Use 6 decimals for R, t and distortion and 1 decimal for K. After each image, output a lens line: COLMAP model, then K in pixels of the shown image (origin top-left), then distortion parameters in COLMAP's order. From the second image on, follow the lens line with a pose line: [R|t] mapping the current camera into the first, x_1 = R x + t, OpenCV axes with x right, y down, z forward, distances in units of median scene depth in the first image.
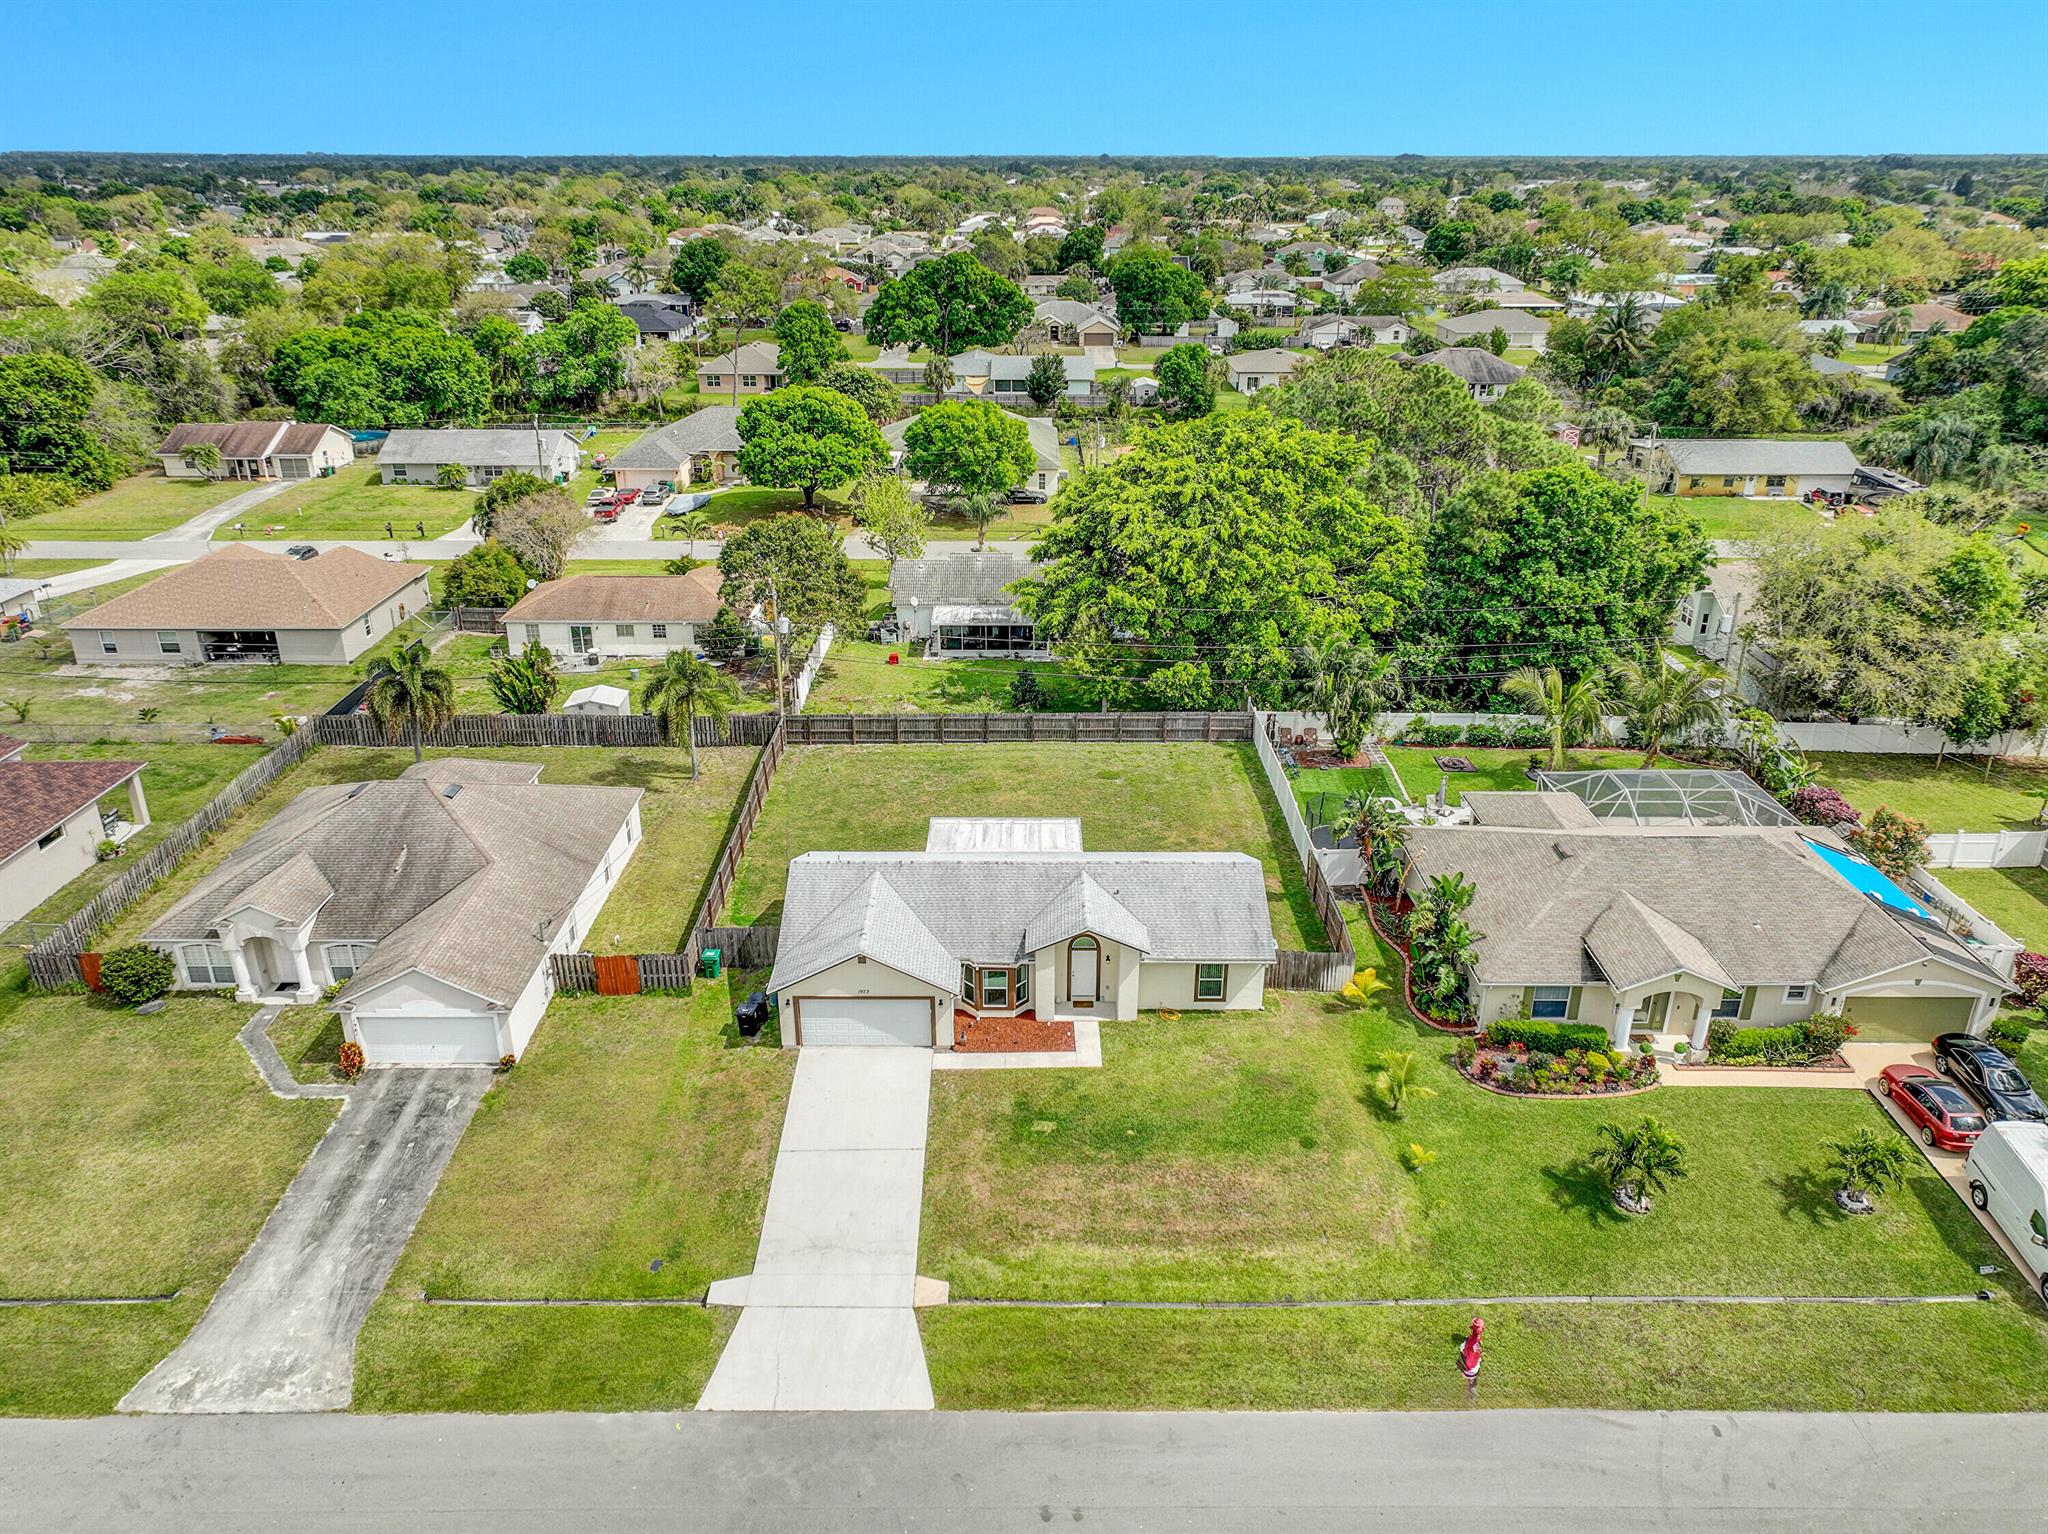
lens RADIAL K [[1438.7, 0, 1019.3], [0, 1438.7, 771.2], [0, 0, 1]] dist [-0.001793, 0.013795]
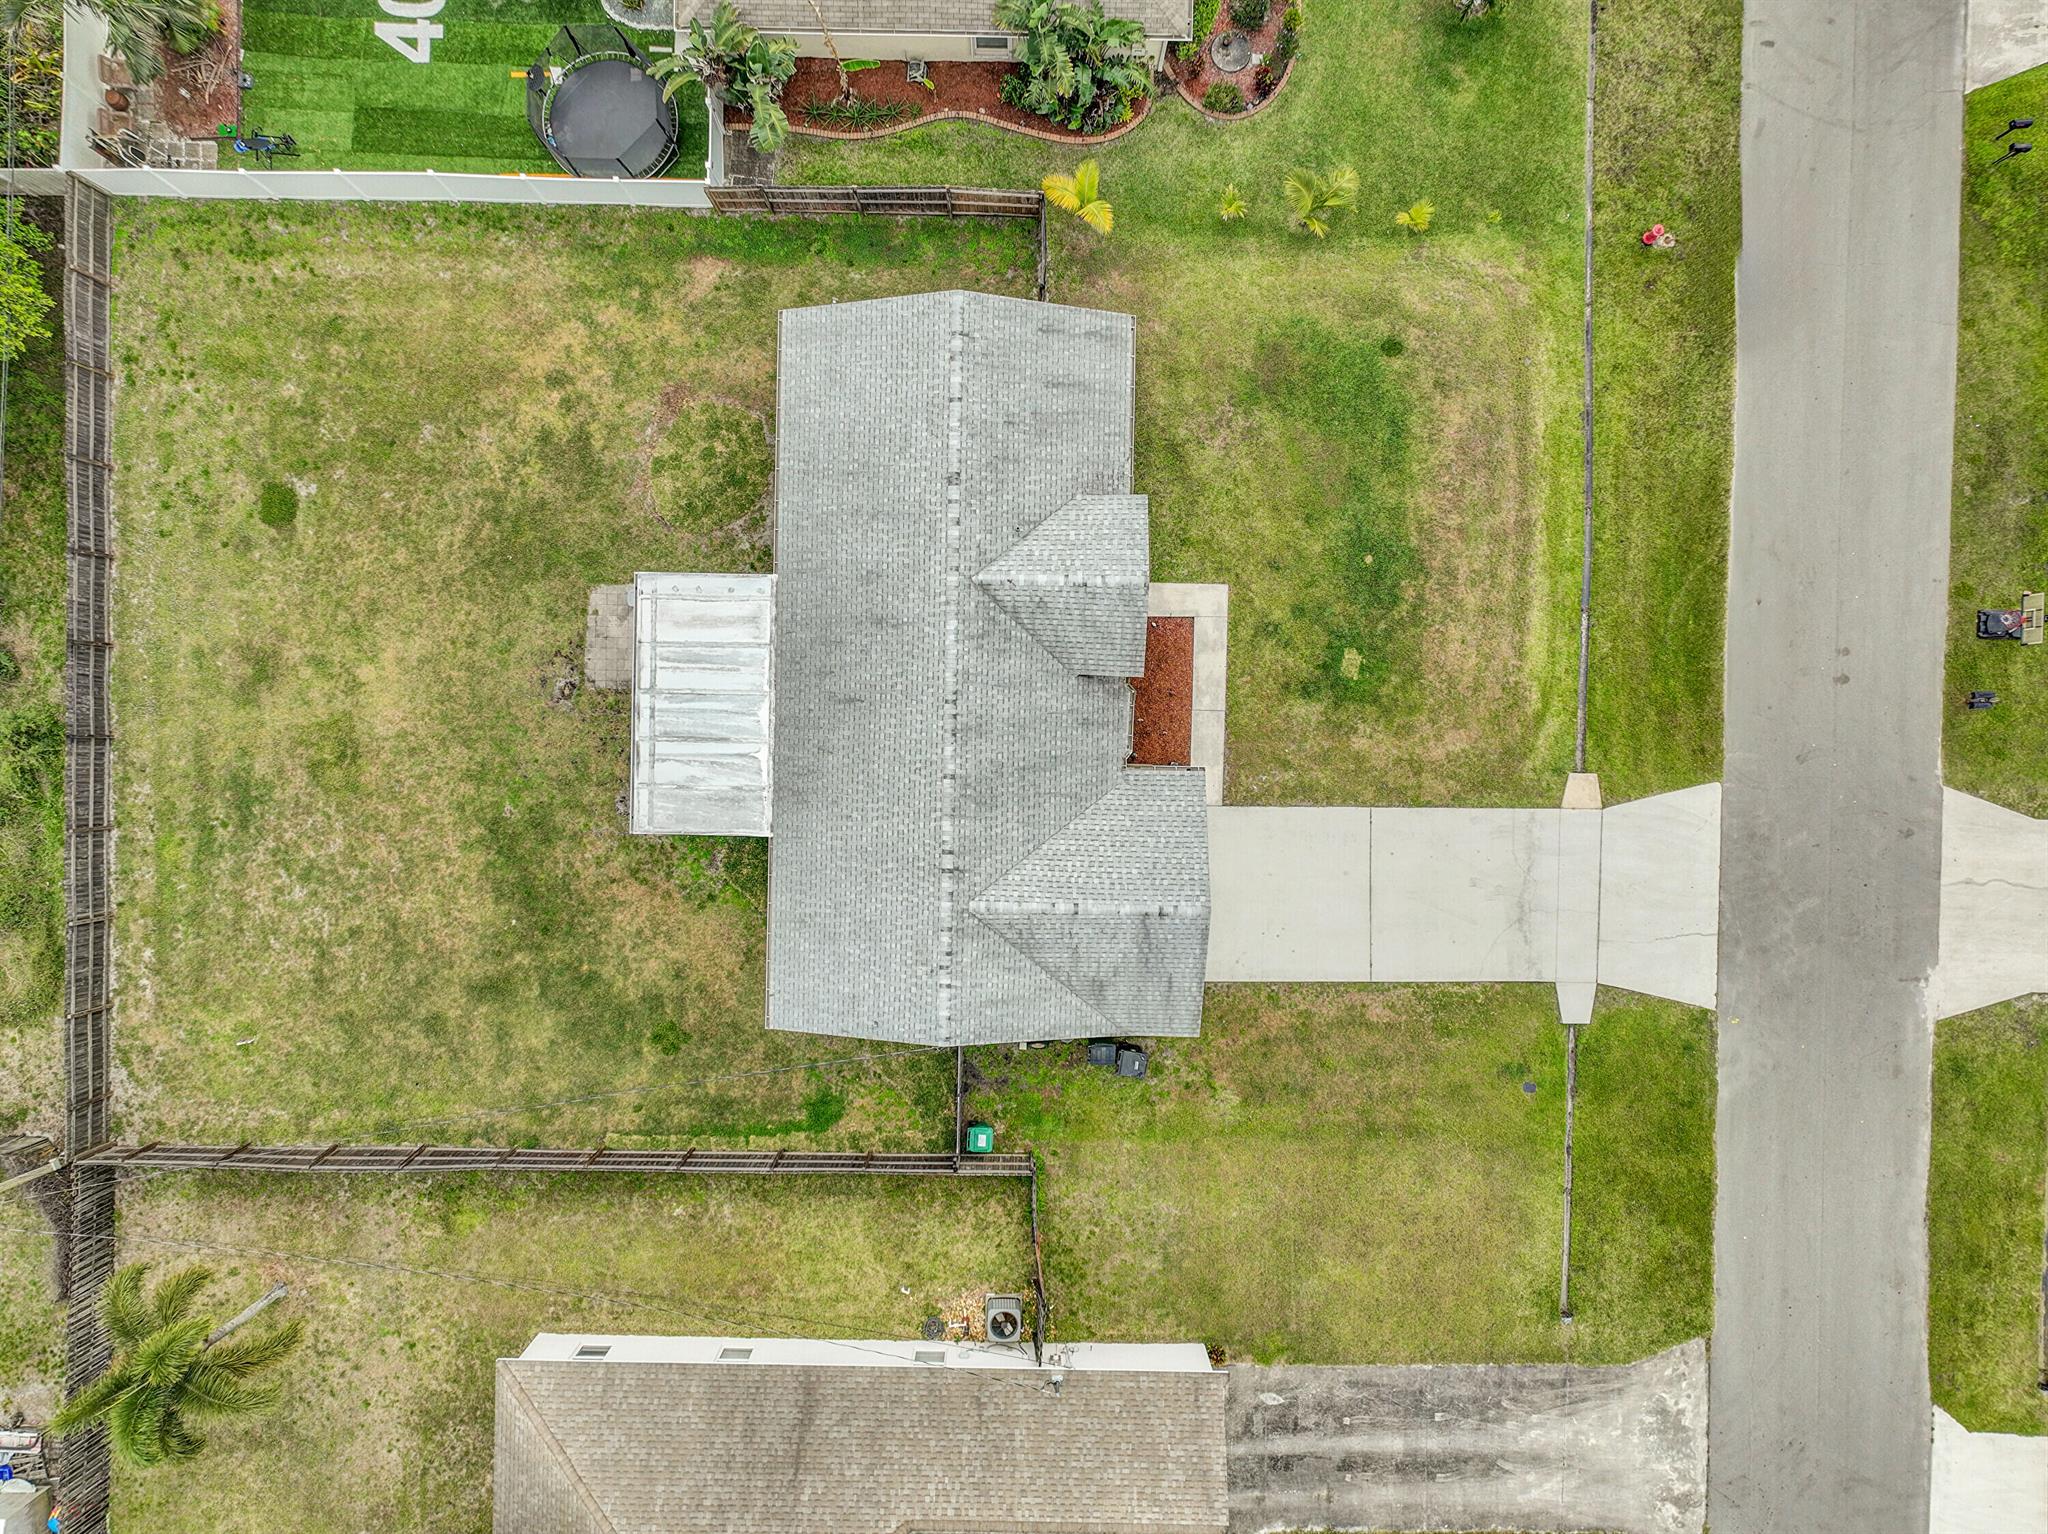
lens RADIAL K [[1438.7, 0, 1026.0], [0, 1438.7, 758.8], [0, 0, 1]] dist [-0.001793, 0.013795]
pose [[0.016320, -0.999770, -0.013901, -0.025416], [0.391237, -0.006409, 0.920268, -0.517527], [-0.920145, -0.020458, 0.391042, 0.756621]]
